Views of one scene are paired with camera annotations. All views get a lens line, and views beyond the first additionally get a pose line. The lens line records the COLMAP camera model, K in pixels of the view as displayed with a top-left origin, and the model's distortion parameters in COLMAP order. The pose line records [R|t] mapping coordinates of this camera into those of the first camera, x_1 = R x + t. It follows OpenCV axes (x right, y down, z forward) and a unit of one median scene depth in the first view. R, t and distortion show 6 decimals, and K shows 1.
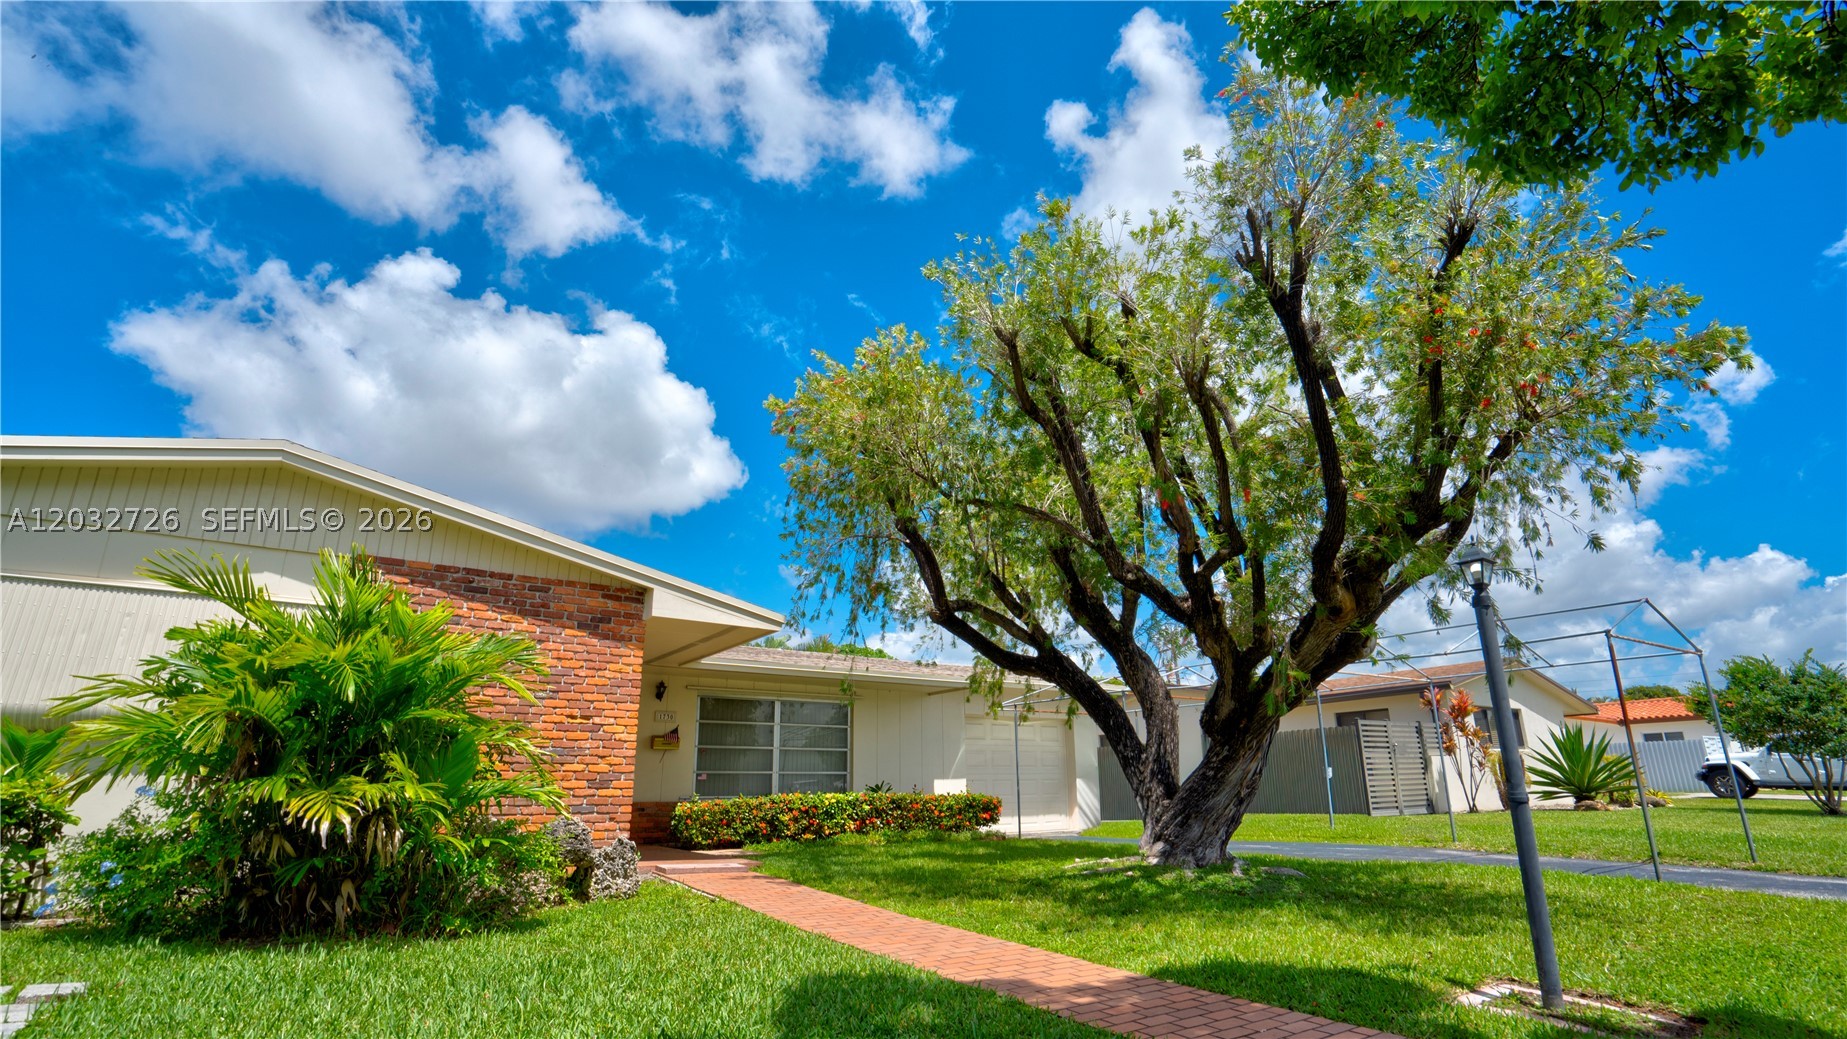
lens RADIAL K [[882.2, 0, 927.2], [0, 882.2, 515.1], [0, 0, 1]] dist [-0.025092, 0.000474]
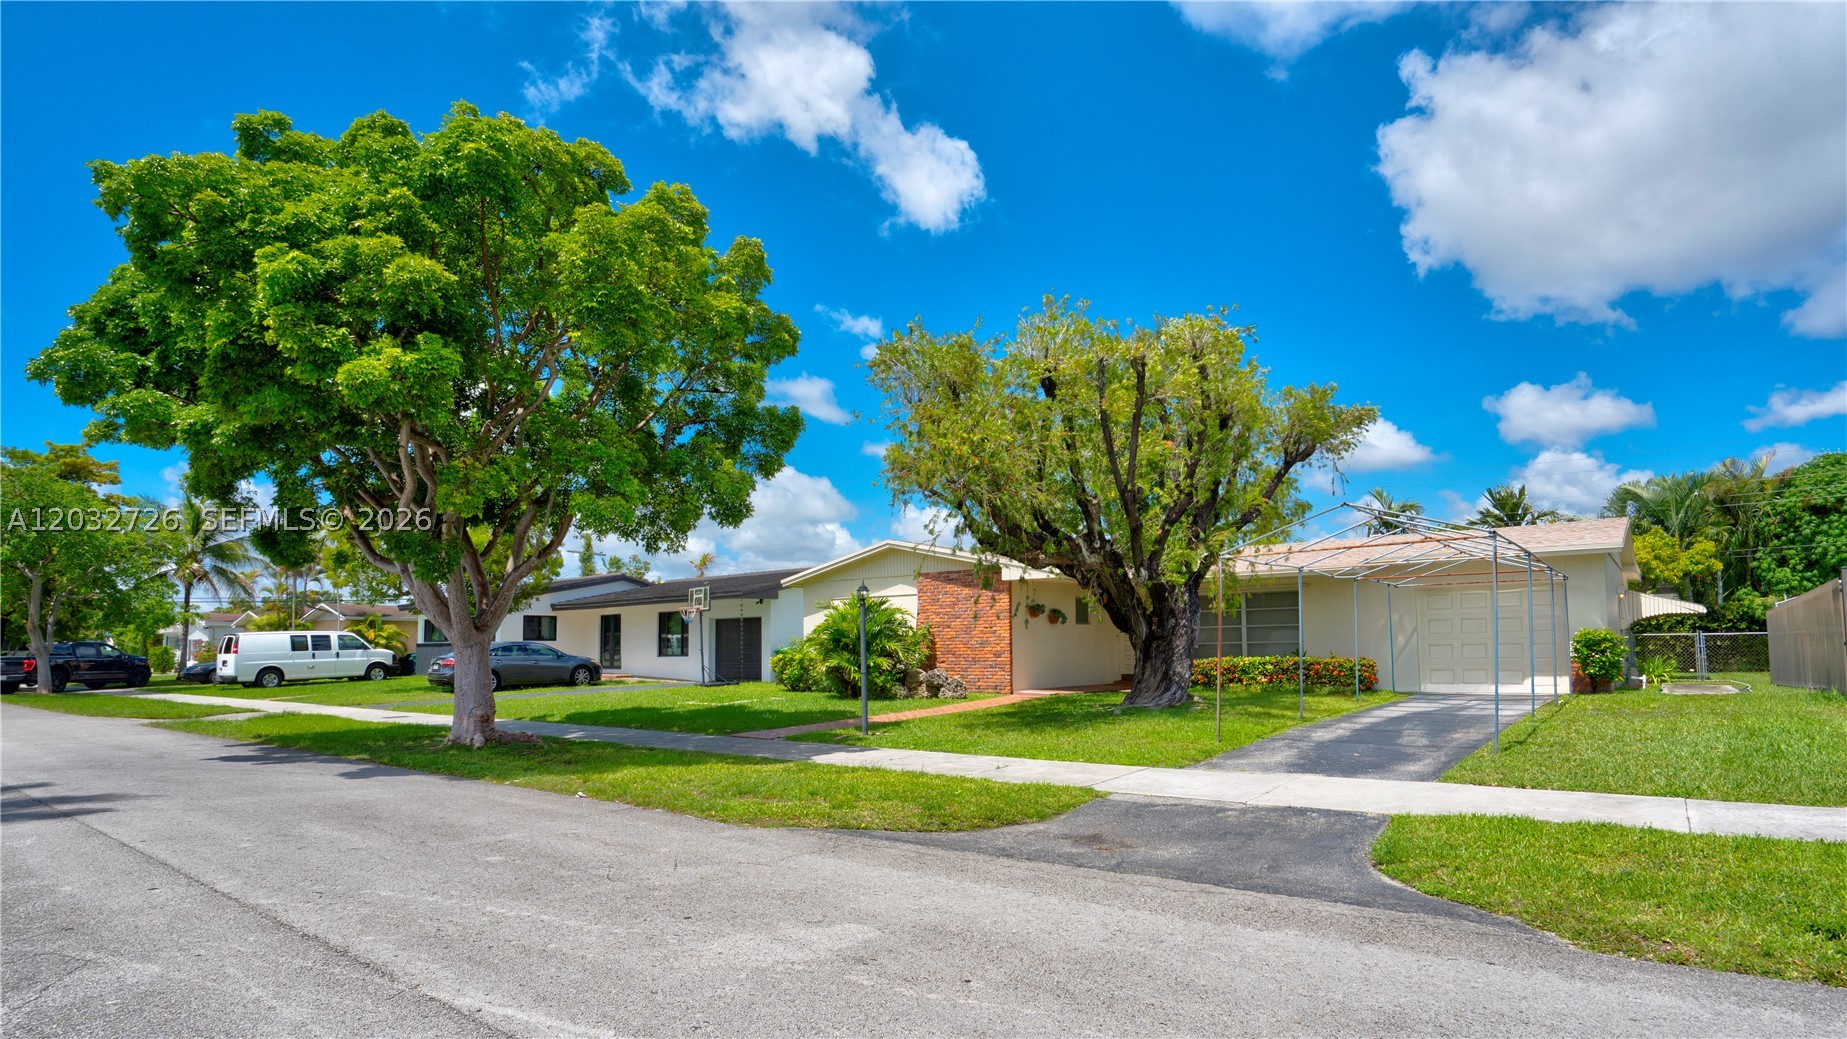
lens RADIAL K [[909.6, 0, 923.5], [0, 909.6, 519.5], [0, 0, 1]] dist [-0.003799, 0.001406]
pose [[0.284256, -0.129165, -0.950008, 1.580328], [0.297496, 0.953856, -0.040673, 0.005005], [0.911425, -0.271062, 0.309566, 0.155865]]
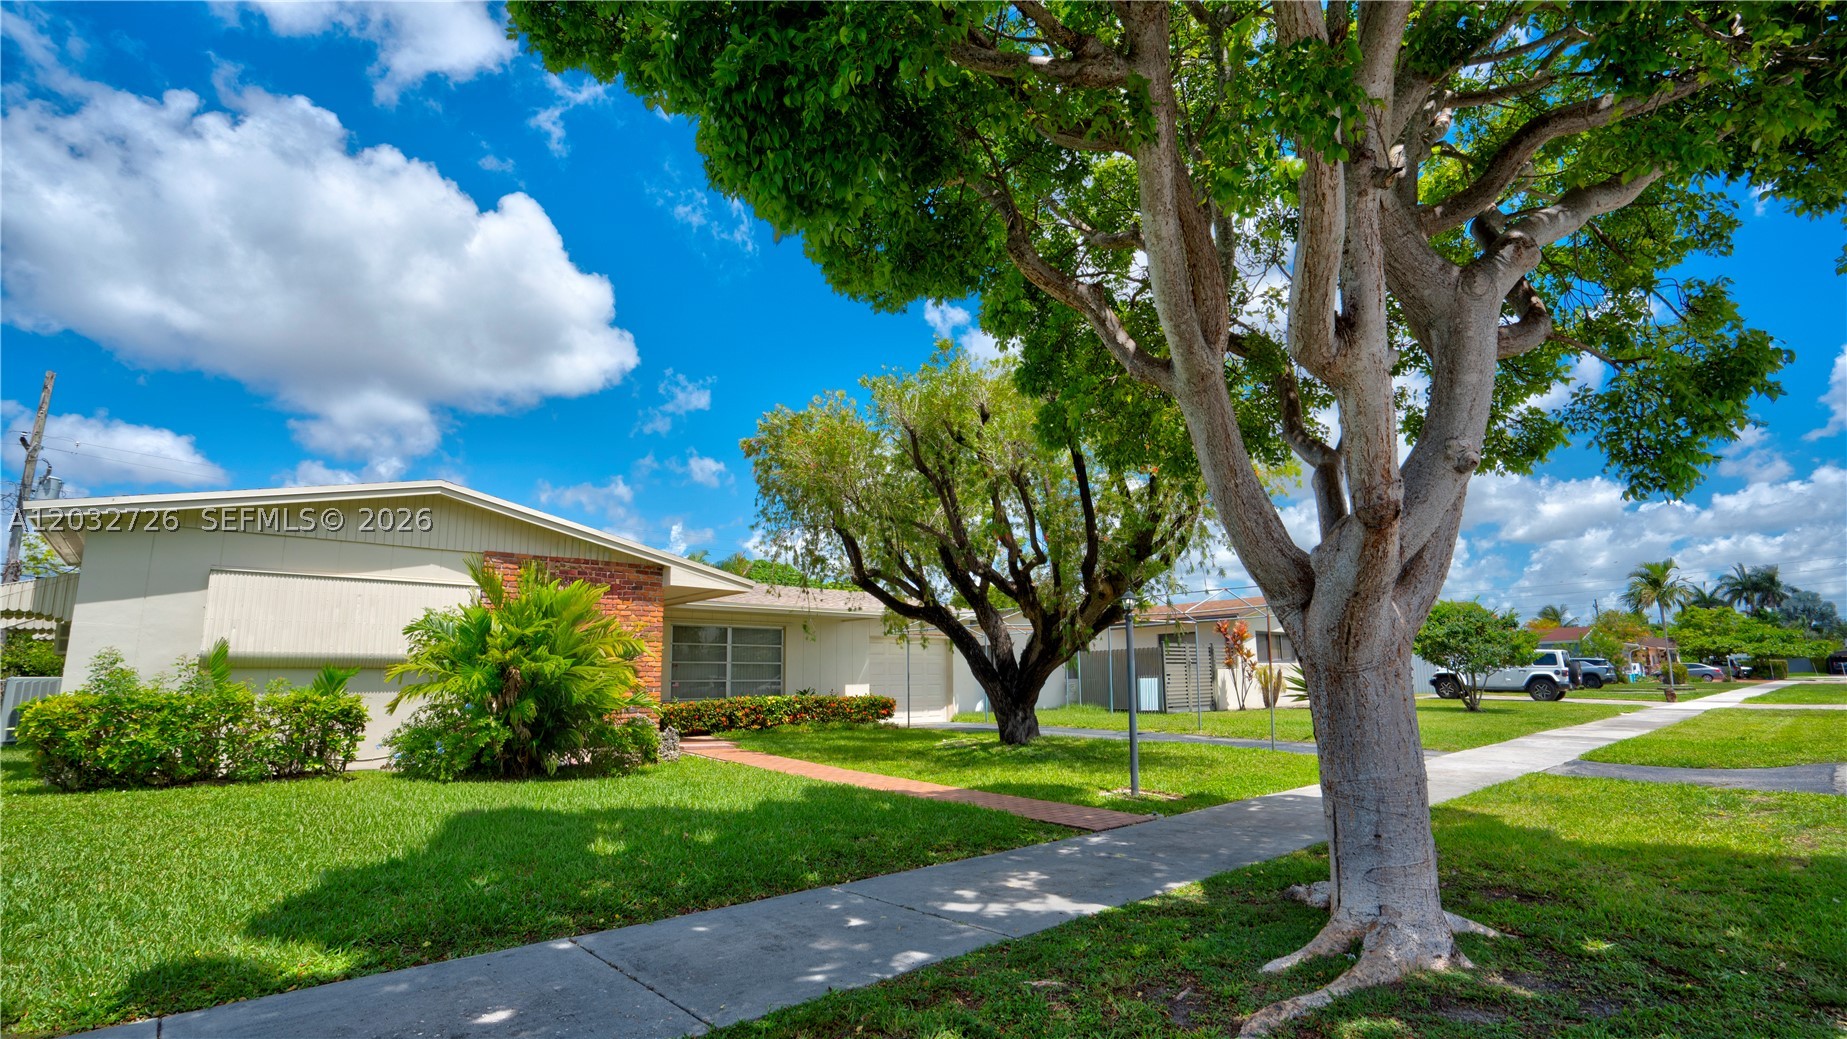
lens RADIAL K [[909.6, 0, 923.5], [0, 909.6, 519.5], [0, 0, 1]] dist [-0.003799, 0.001406]
pose [[0.993526, 0.021462, 0.111555, -0.051957], [-0.035153, 0.991876, 0.122257, -0.181926], [-0.108025, -0.125387, 0.986209, -0.510351]]
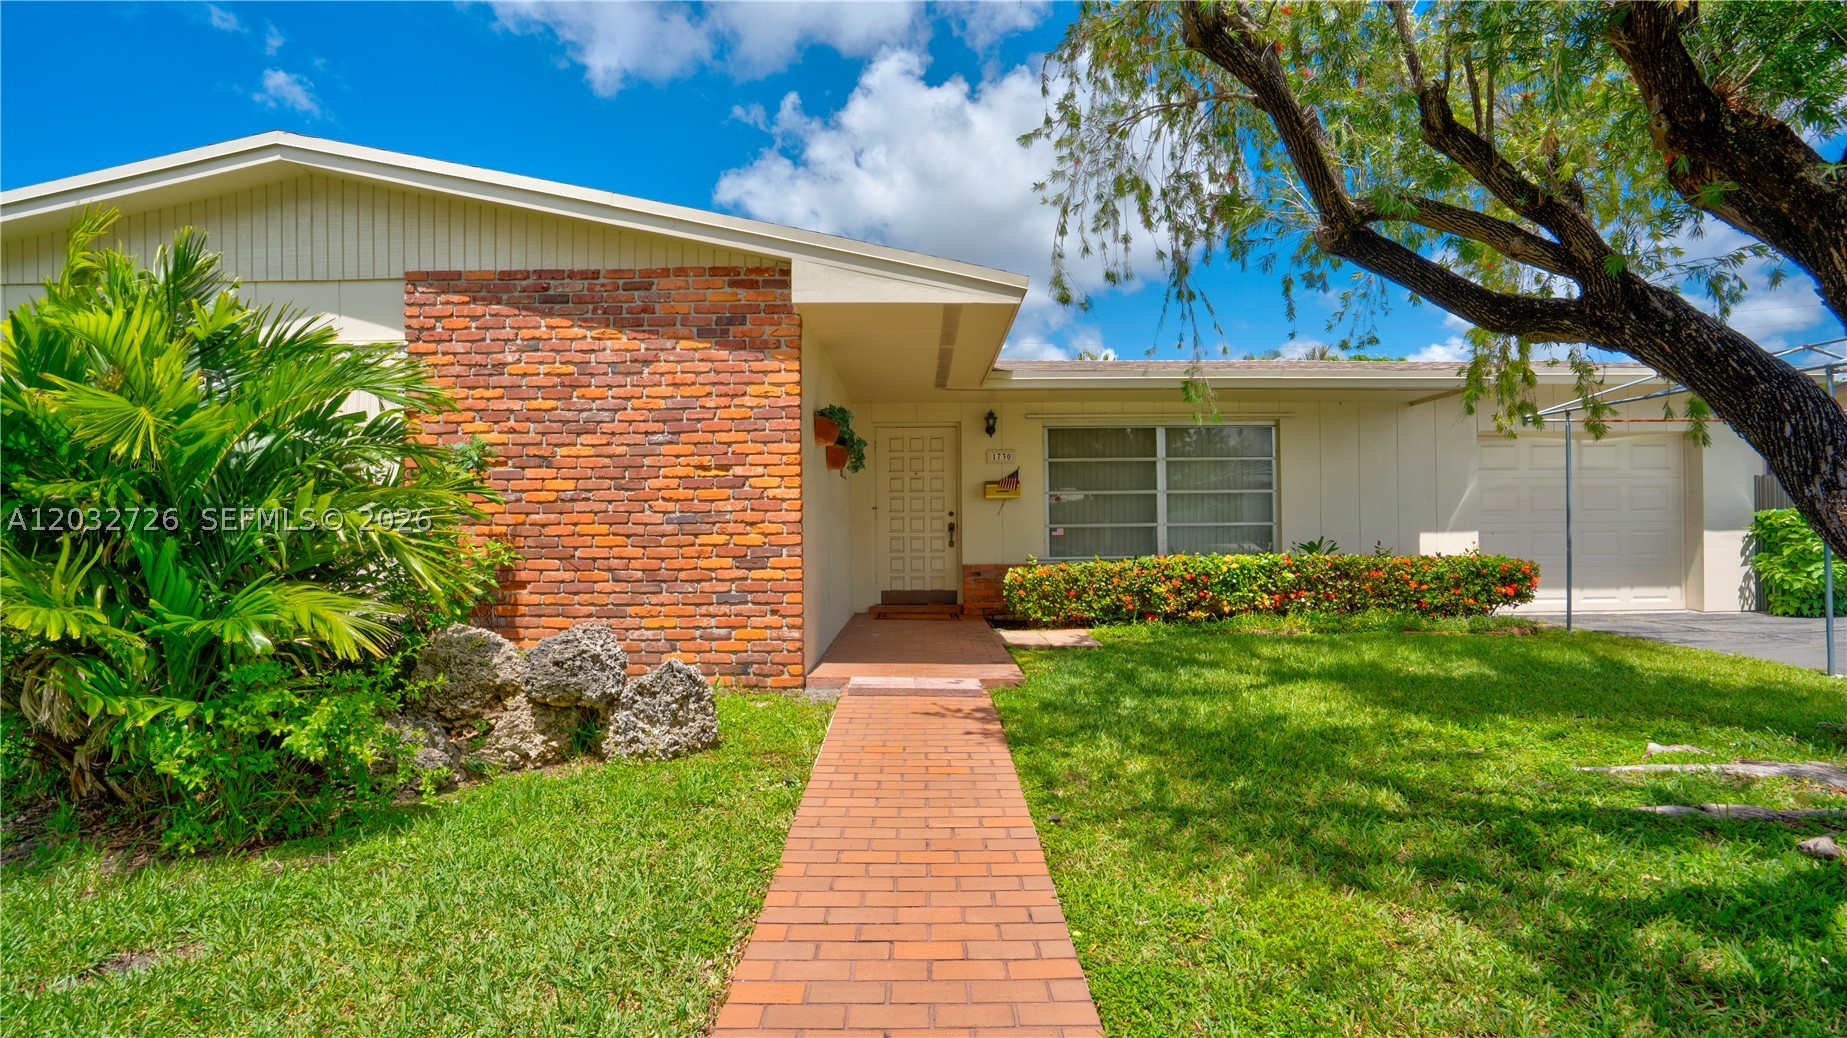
lens RADIAL K [[876.5, 0, 923.5], [0, 876.5, 519.0], [0, 0, 1]] dist [-0.071529, 0.035694]
pose [[0.823815, -0.004629, -0.566840, 0.100317], [0.172400, 0.954644, 0.242761, 0.113277], [0.540007, -0.297713, 0.787248, 0.466256]]
